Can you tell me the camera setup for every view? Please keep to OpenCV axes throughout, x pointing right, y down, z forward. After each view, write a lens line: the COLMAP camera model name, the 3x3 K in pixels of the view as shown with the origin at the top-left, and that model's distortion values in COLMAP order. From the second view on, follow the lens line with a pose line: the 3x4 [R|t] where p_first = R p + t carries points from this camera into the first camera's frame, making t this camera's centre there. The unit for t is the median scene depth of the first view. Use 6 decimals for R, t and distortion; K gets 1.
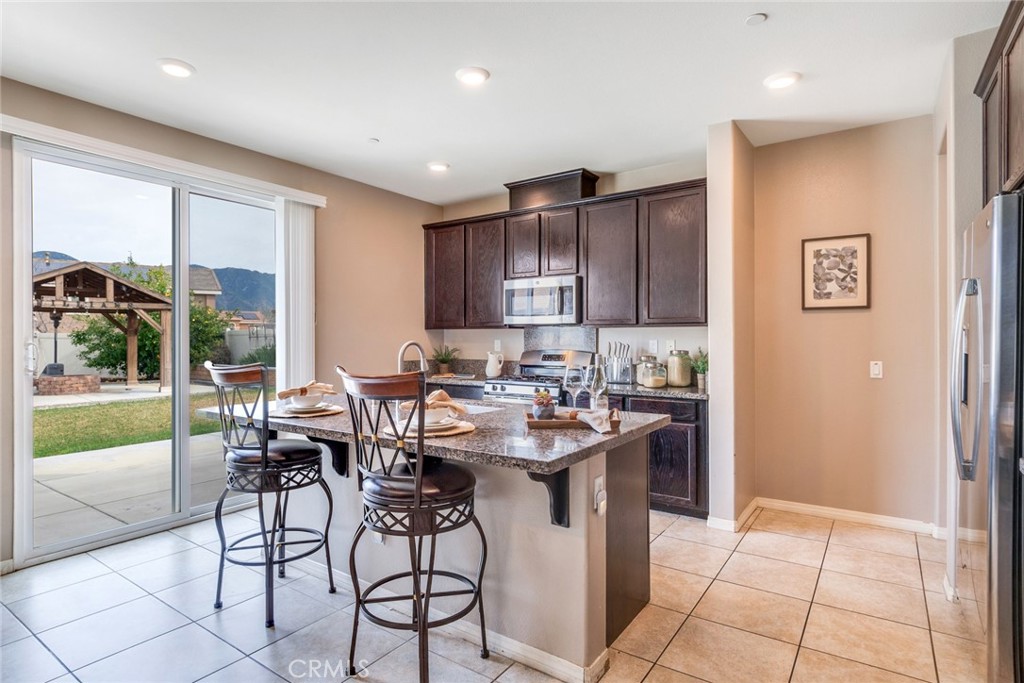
lens RADIAL K [[538.2, 0, 501.8], [0, 538.2, 333.6], [0, 0, 1]] dist [0.012127, -0.009941]
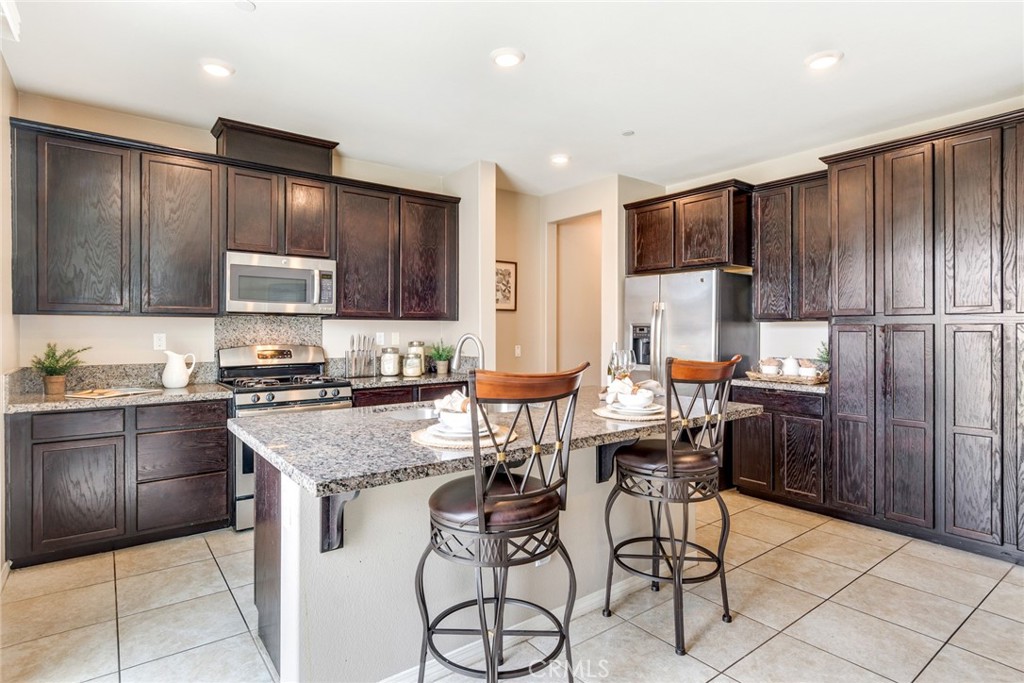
lens RADIAL K [[538.2, 0, 504.4], [0, 538.2, 318.9], [0, 0, 1]] dist [0.012127, -0.009941]
pose [[0.307171, 0.021340, 0.951415, -0.703365], [-0.007598, 0.999772, -0.019972, 0.005140], [-0.951624, -0.001094, 0.307263, 0.508942]]
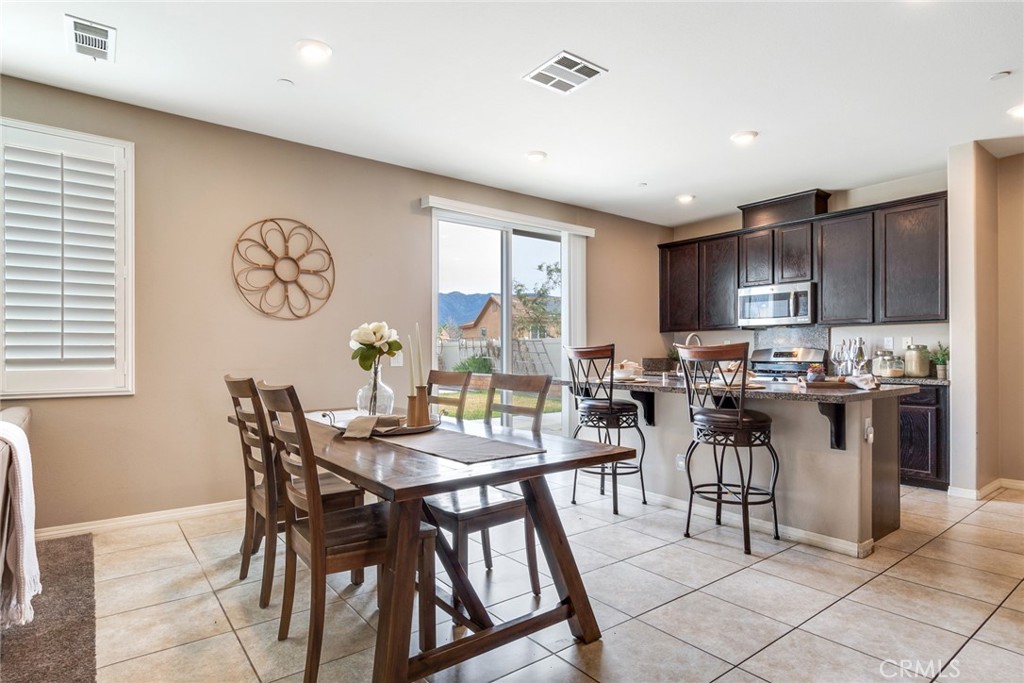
lens RADIAL K [[538.2, 0, 508.0], [0, 538.2, 350.8], [0, 0, 1]] dist [0.012127, -0.009941]
pose [[0.955501, 0.000319, -0.294989, -0.159550], [0.000735, 0.999994, 0.003463, 0.039762], [0.294988, -0.003526, 0.955494, -0.340702]]
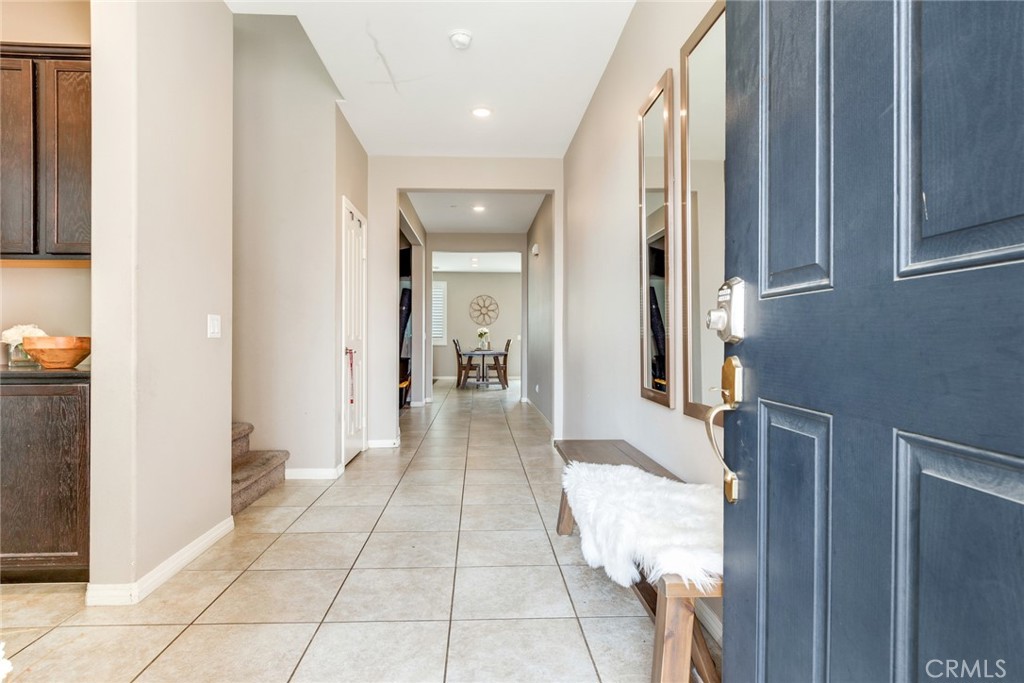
lens RADIAL K [[538.2, 0, 510.5], [0, 538.2, 341.4], [0, 0, 1]] dist [0.012127, -0.009941]
pose [[0.629407, 0.005574, -0.777056, 1.825906], [0.000703, 0.999970, 0.007743, 0.059091], [0.777076, -0.005419, 0.629384, -1.468875]]
